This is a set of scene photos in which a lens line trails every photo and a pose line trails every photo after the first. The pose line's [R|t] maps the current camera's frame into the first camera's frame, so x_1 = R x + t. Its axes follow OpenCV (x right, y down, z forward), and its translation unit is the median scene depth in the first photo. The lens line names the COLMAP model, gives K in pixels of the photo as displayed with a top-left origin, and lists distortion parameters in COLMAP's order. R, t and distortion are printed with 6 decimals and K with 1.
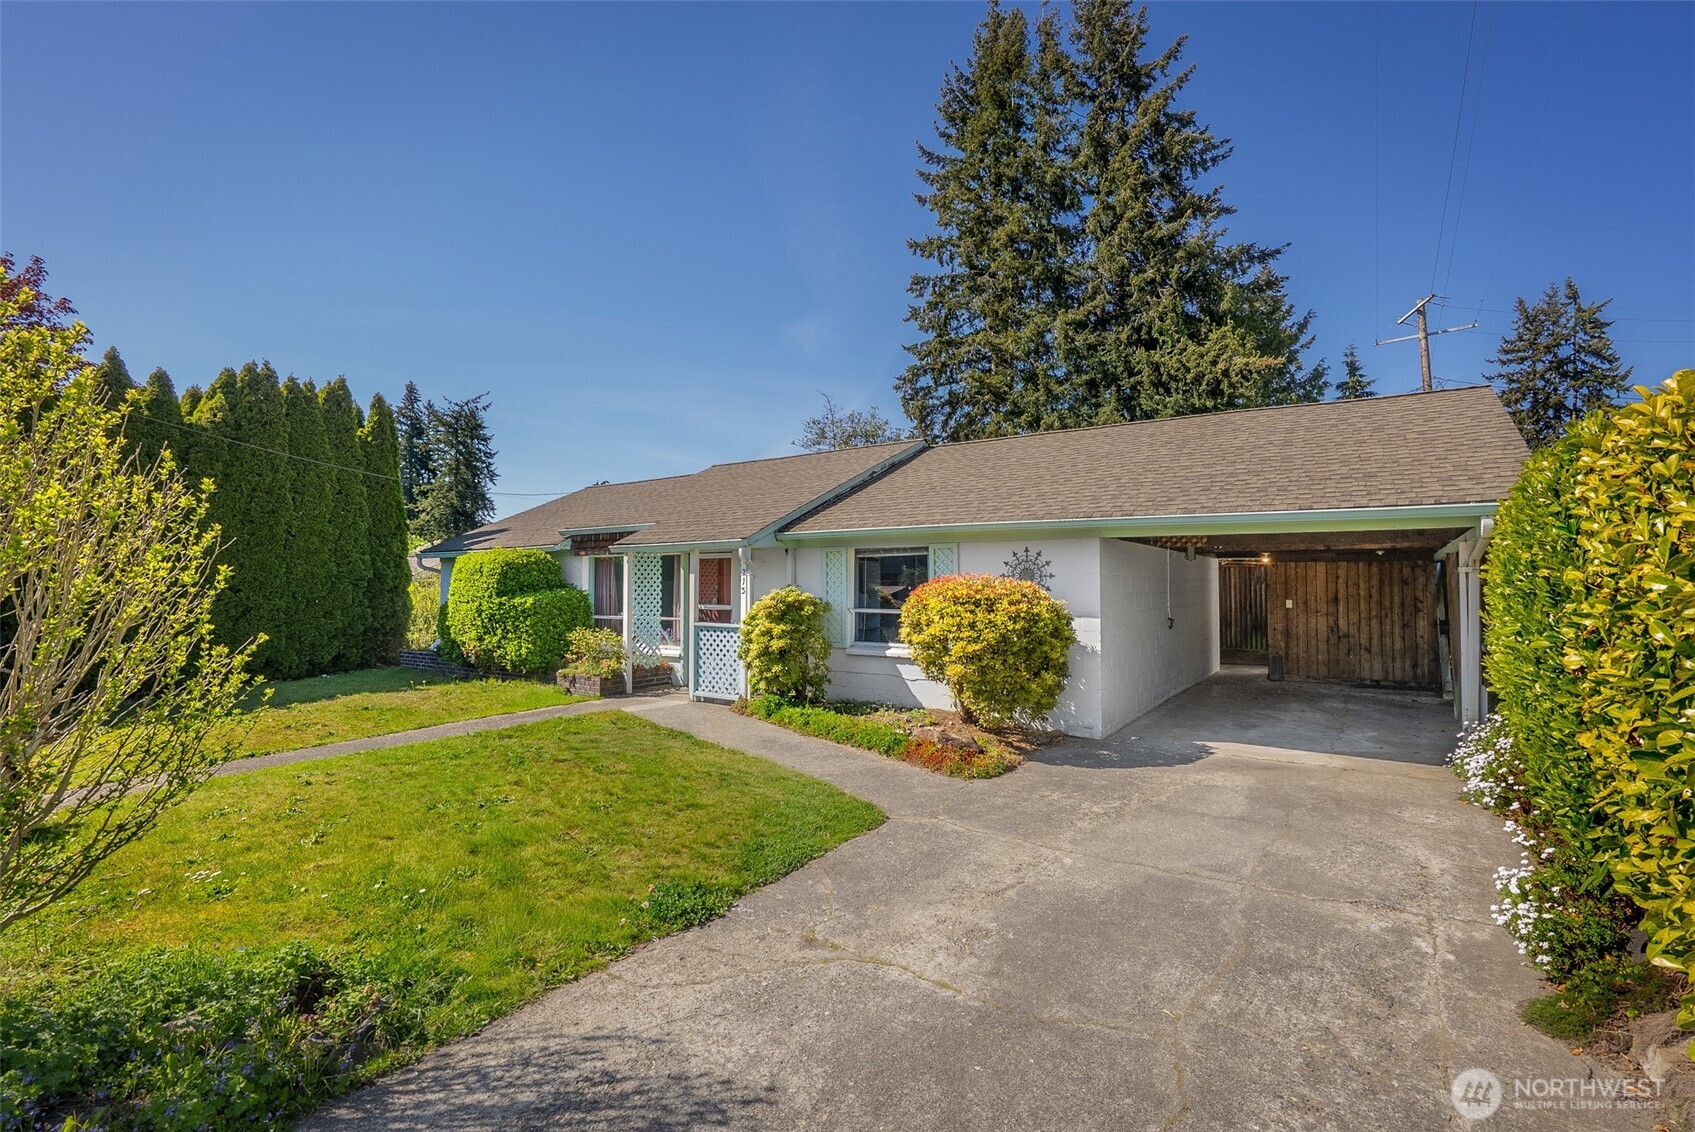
lens RADIAL K [[800.5, 0, 812.8], [0, 800.5, 568.4], [0, 0, 1]] dist [0.002507, 0.000801]
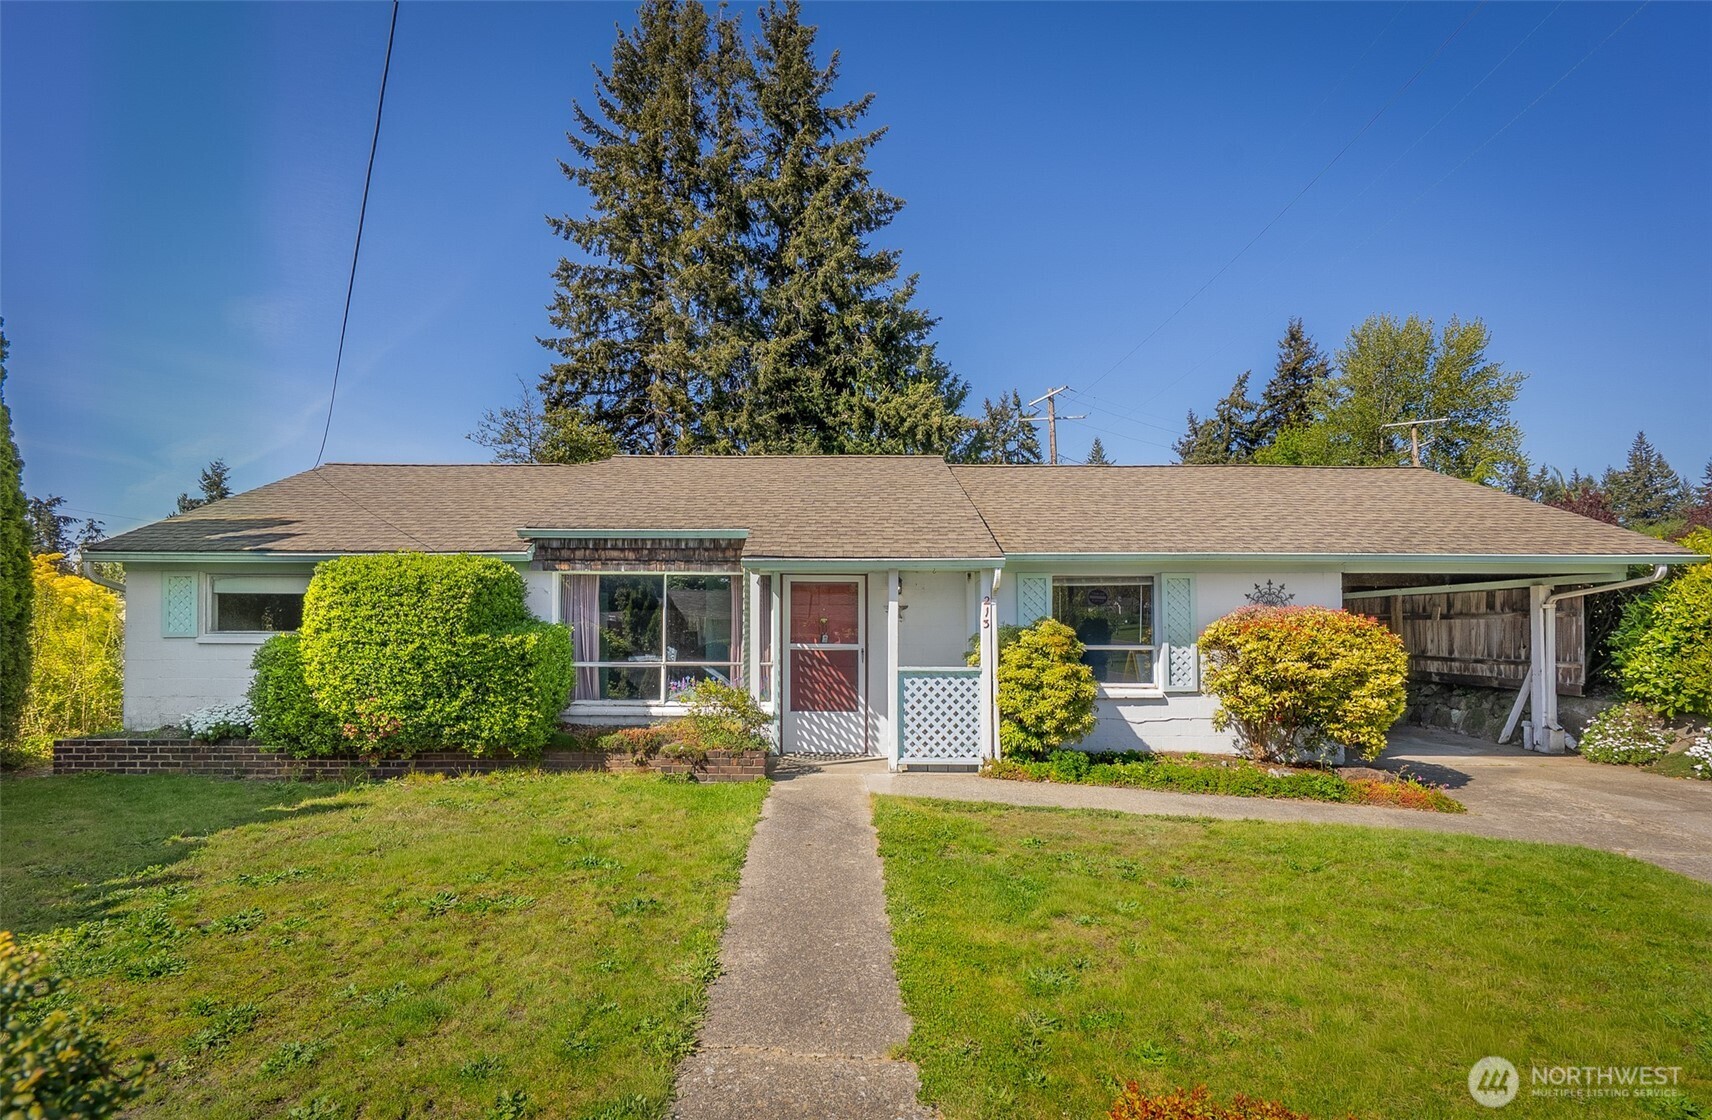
lens RADIAL K [[834.0, 0, 854.3], [0, 834.0, 607.4], [0, 0, 1]] dist [0.033030, 0.000115]
pose [[0.810213, 0.014341, 0.585960, -0.525378], [-0.016103, 0.999868, -0.002205, 0.012490], [-0.585914, -0.007650, 0.810337, 0.323841]]
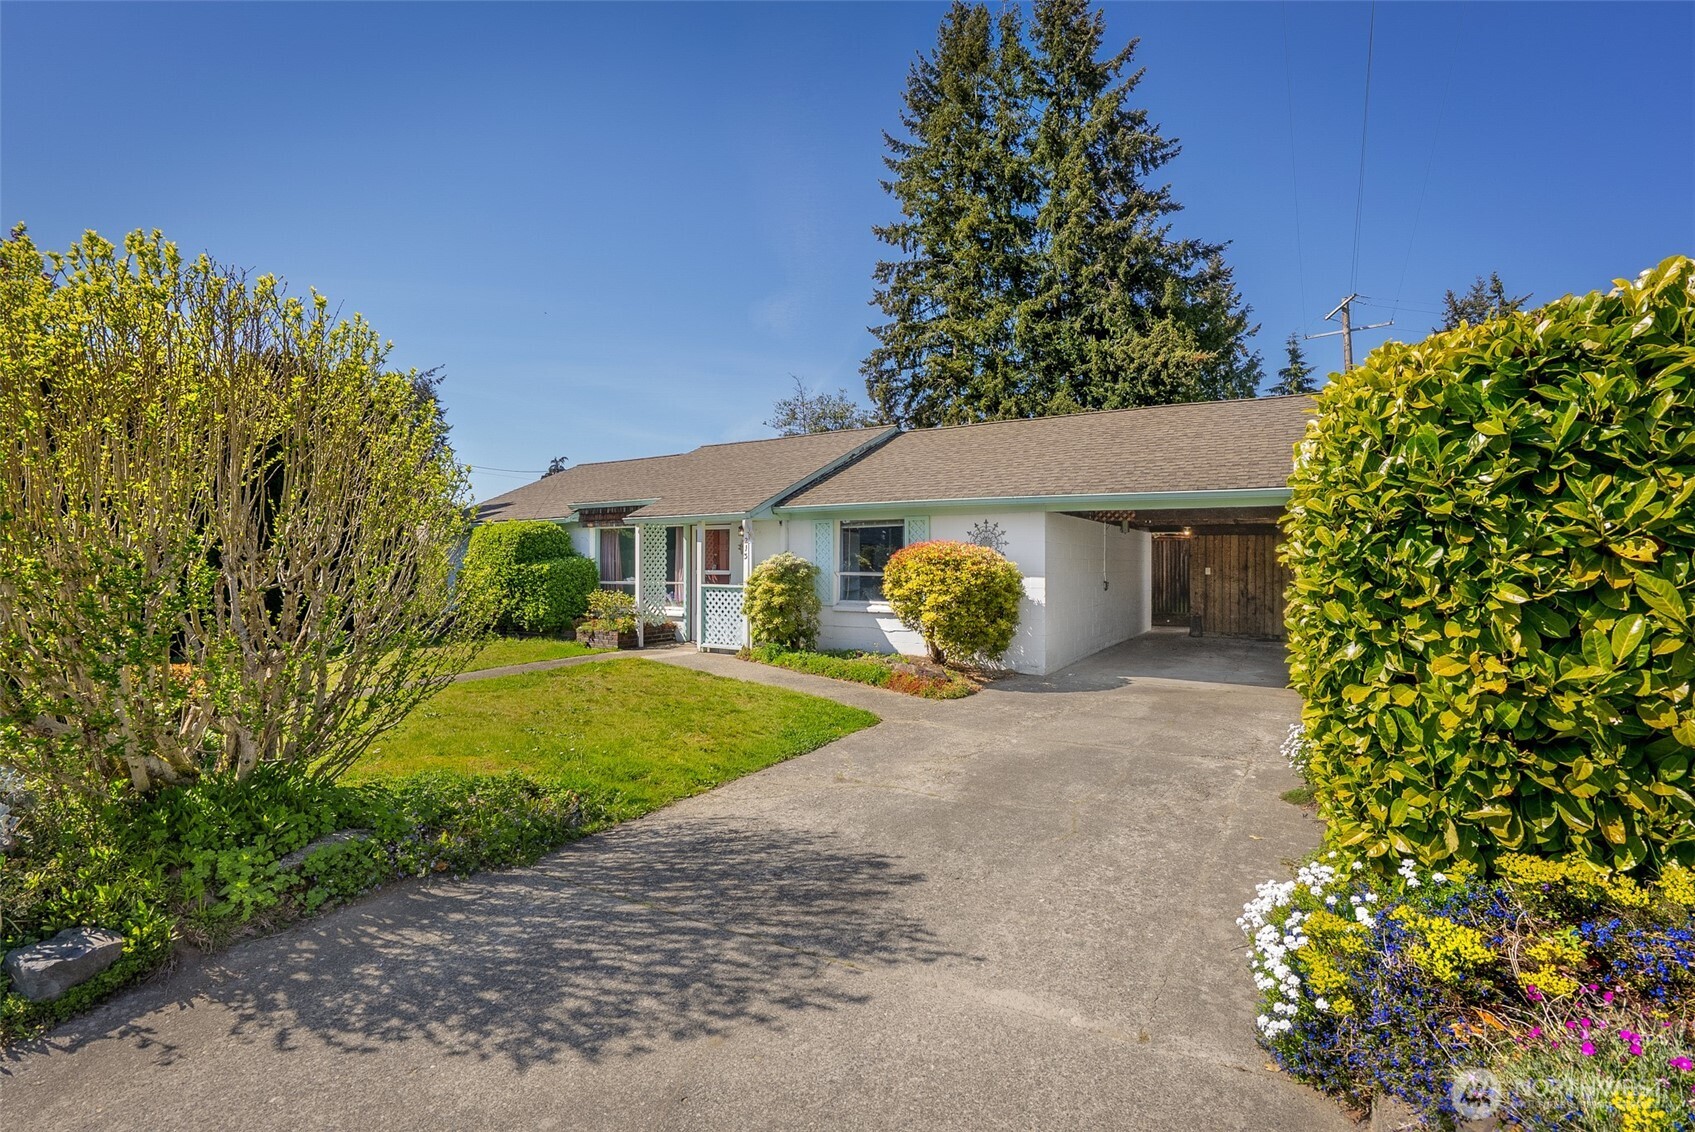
lens RADIAL K [[800.5, 0, 812.8], [0, 800.5, 568.4], [0, 0, 1]] dist [0.002507, 0.000801]
pose [[0.998723, 0.002138, 0.050473, -0.037471], [-0.003503, 0.999630, 0.026981, 0.010622], [-0.050397, -0.027124, 0.998361, -0.133393]]
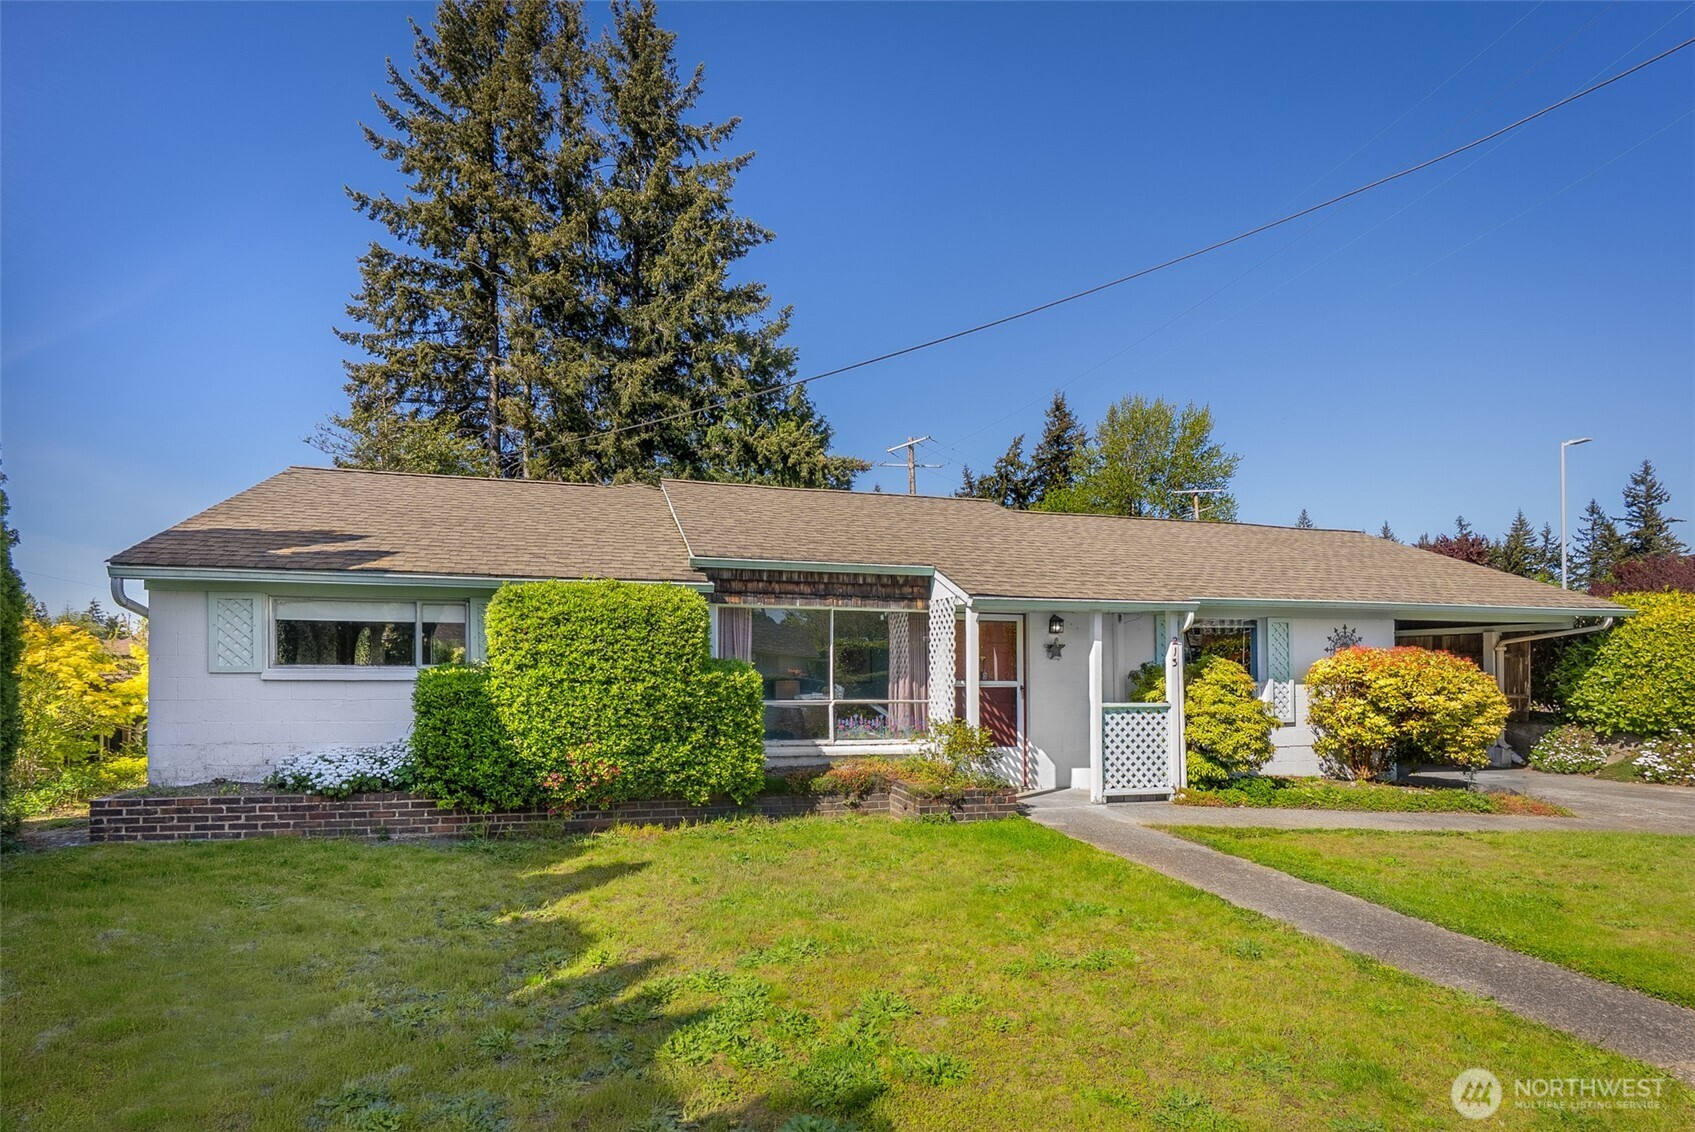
lens RADIAL K [[817.1, 0, 844.4], [0, 817.1, 667.6], [0, 0, 1]] dist [0.030962, 0.000742]
pose [[0.625344, -0.001875, 0.780347, -0.764757], [-0.024443, 0.999459, 0.021989, 0.018223], [-0.779966, -0.032825, 0.624960, 0.573991]]
